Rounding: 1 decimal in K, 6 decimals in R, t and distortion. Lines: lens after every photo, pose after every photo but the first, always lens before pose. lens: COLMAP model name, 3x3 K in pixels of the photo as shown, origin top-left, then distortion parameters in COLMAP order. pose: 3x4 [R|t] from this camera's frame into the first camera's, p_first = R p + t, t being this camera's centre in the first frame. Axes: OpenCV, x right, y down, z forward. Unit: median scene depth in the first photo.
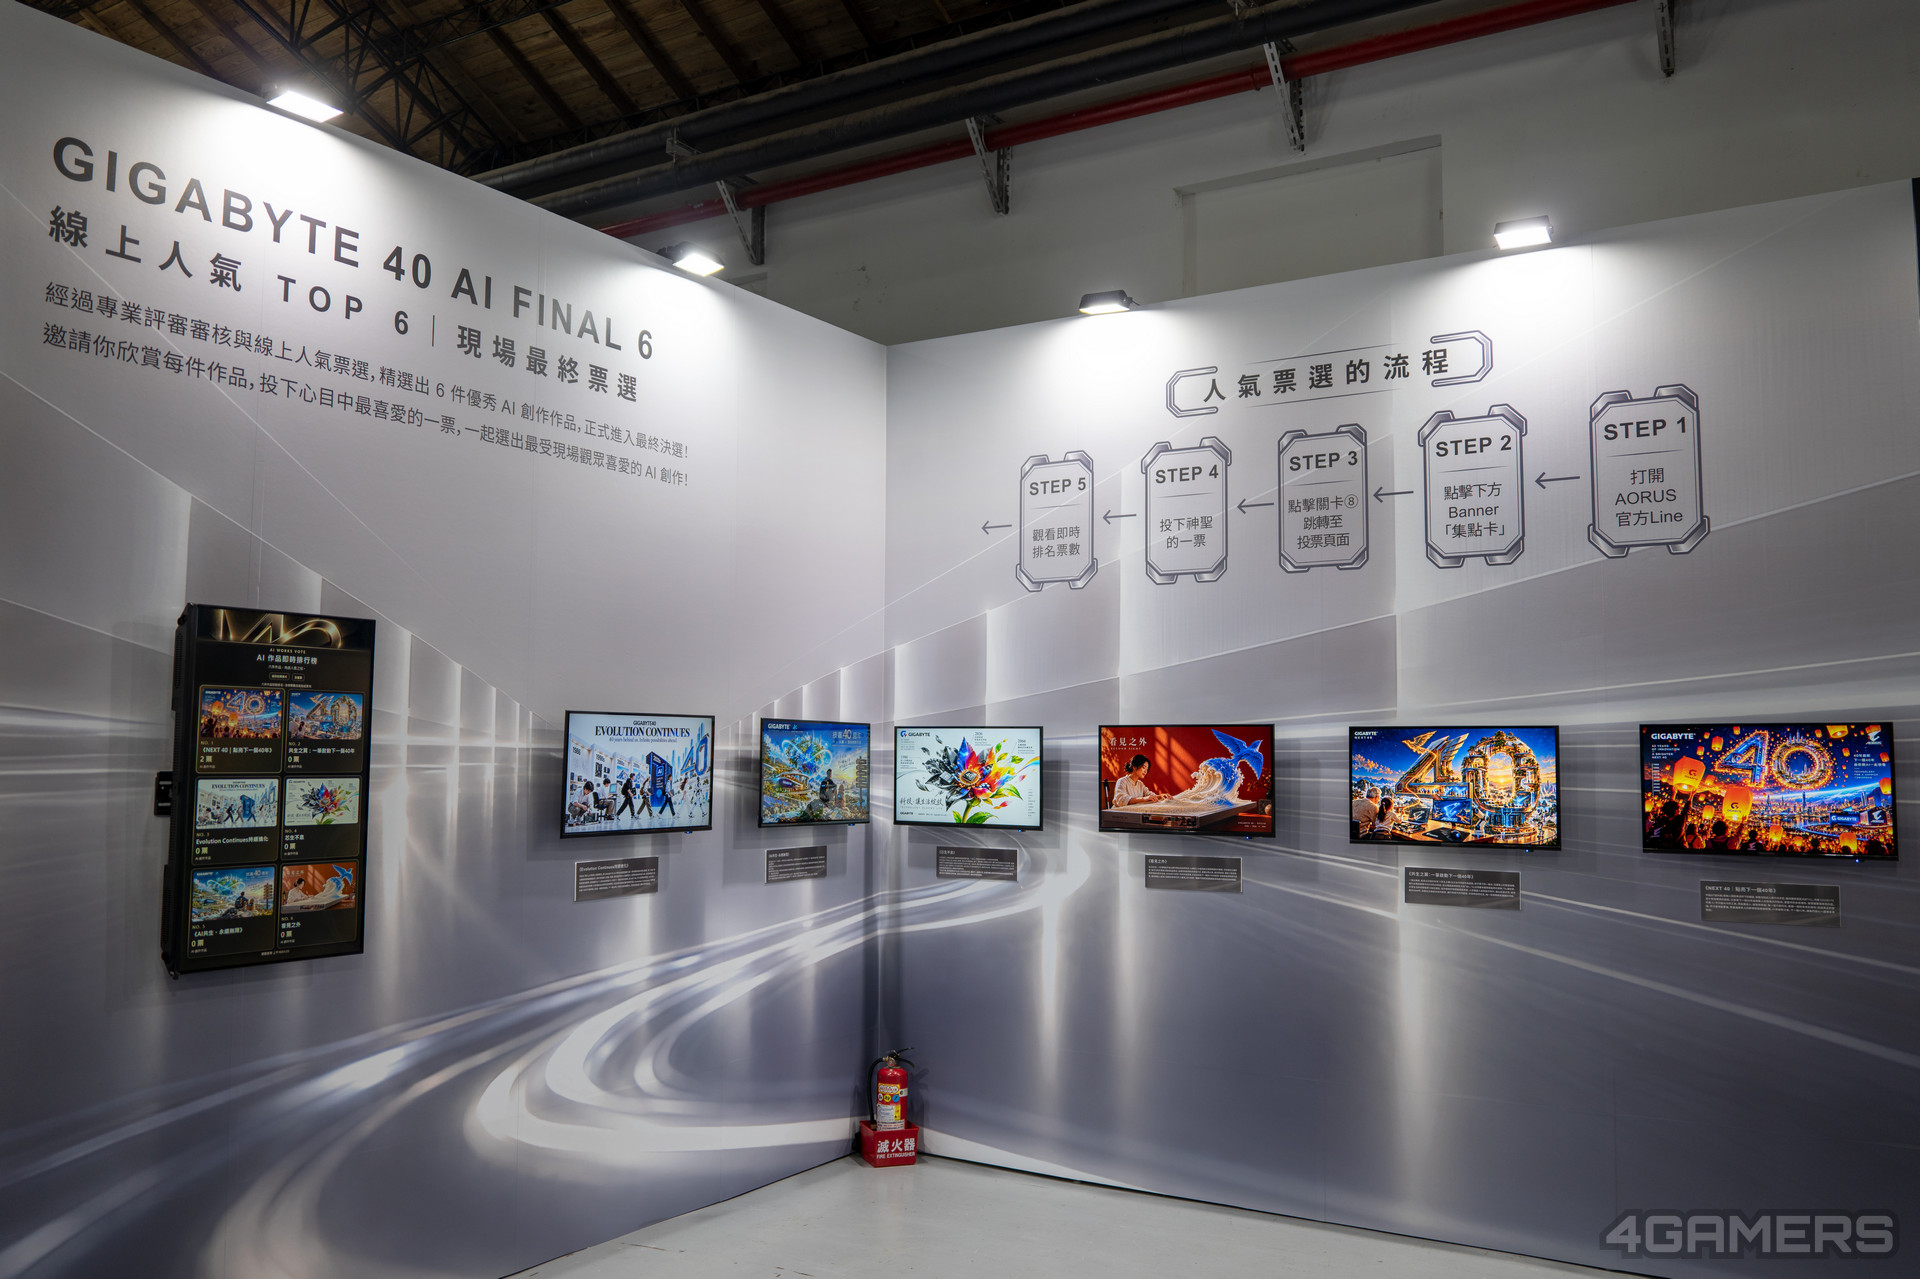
lens RADIAL K [[1552.6, 0, 960.2], [0, 1552.6, 637.2], [0, 0, 1]] dist [-0.008436, -0.004483]
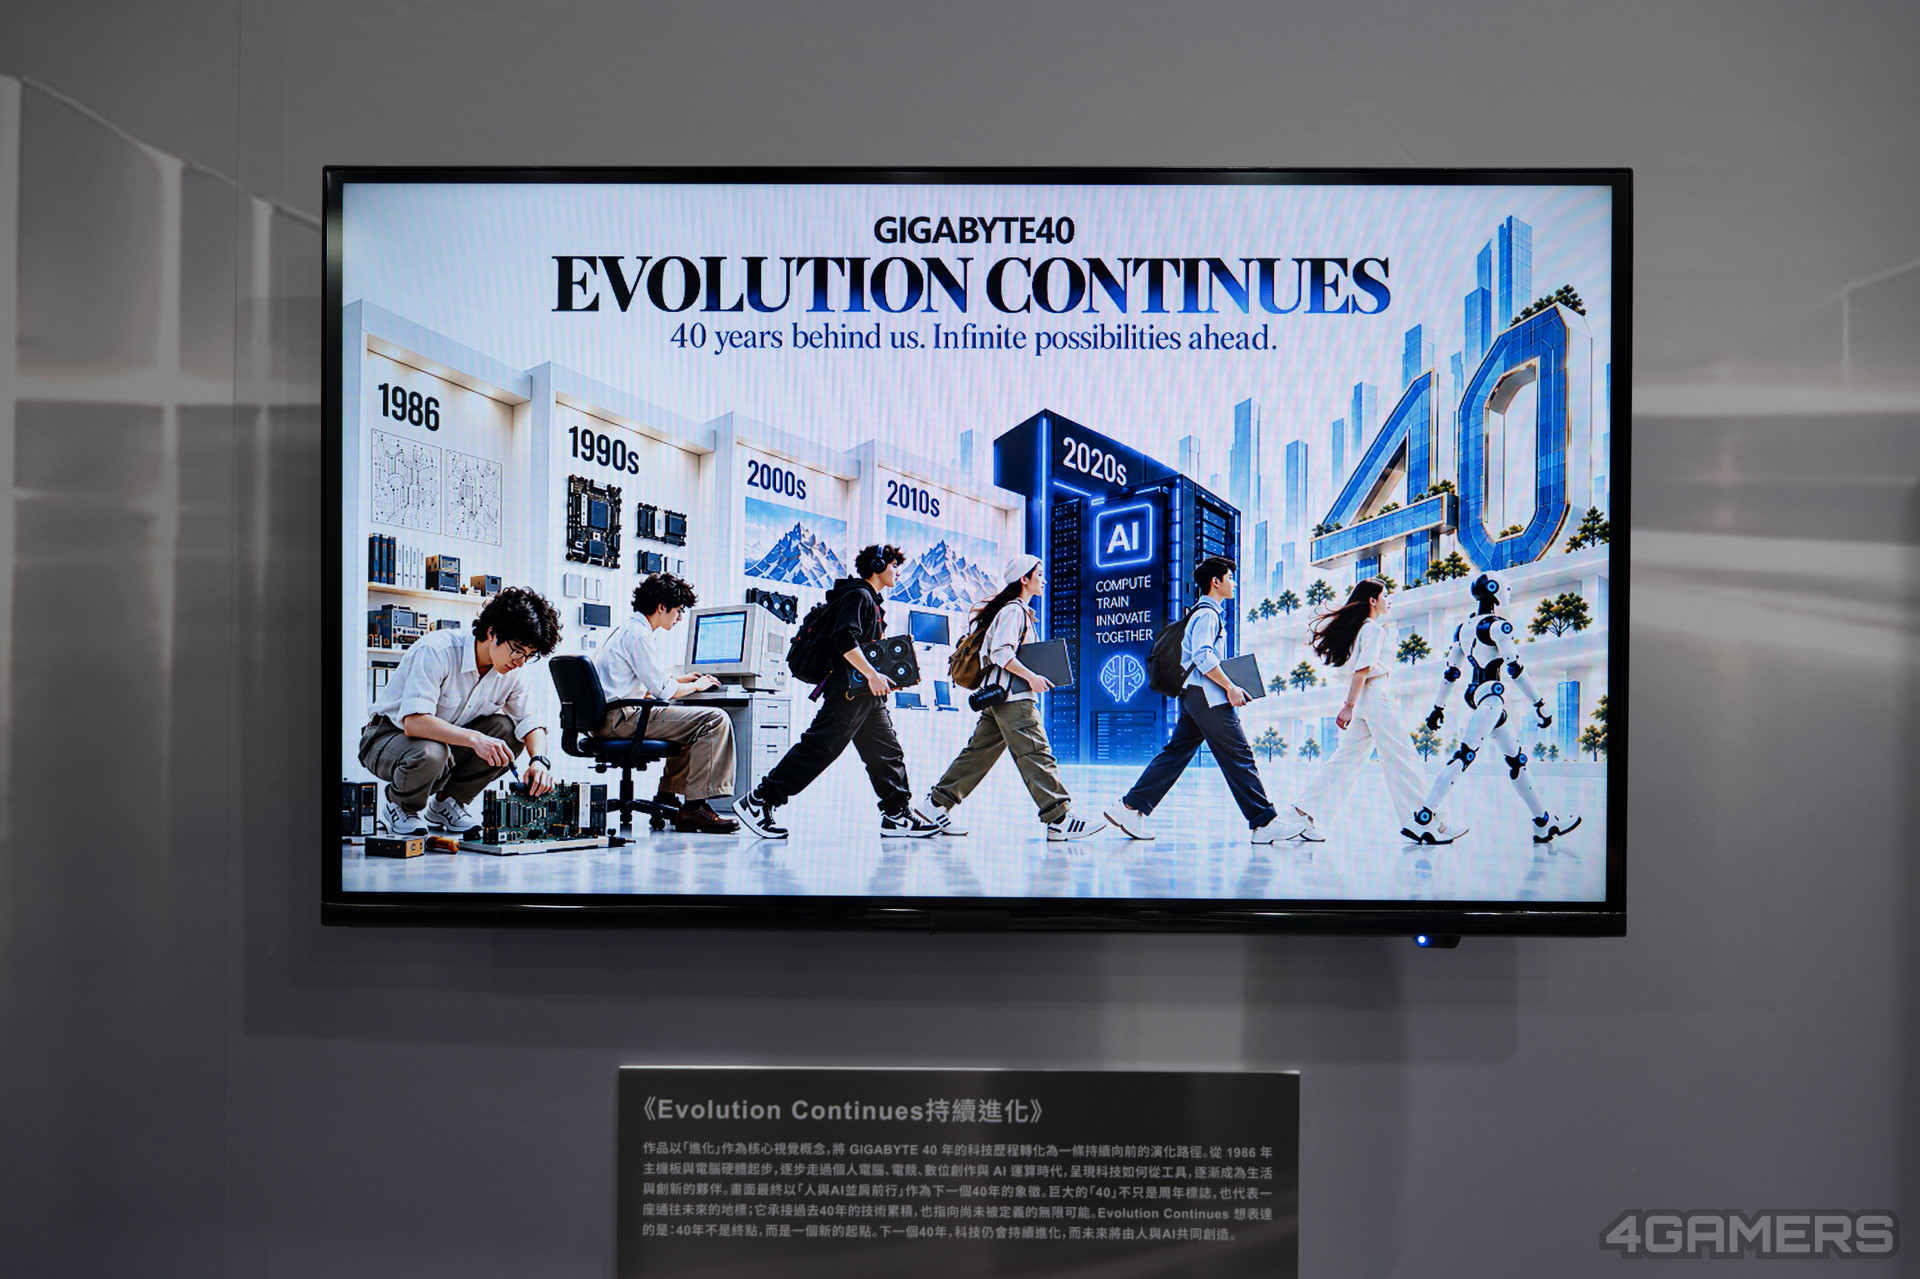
lens RADIAL K [[2999.4, 0, 960.0], [0, 2999.4, 640.8], [0, 0, 1]] dist [-0.040994, 0.000000]
pose [[0.508648, -0.001930, -0.860973, 0.055954], [0.061547, 0.997521, 0.034124, 0.084679], [0.858772, -0.070347, 0.507505, 0.825187]]
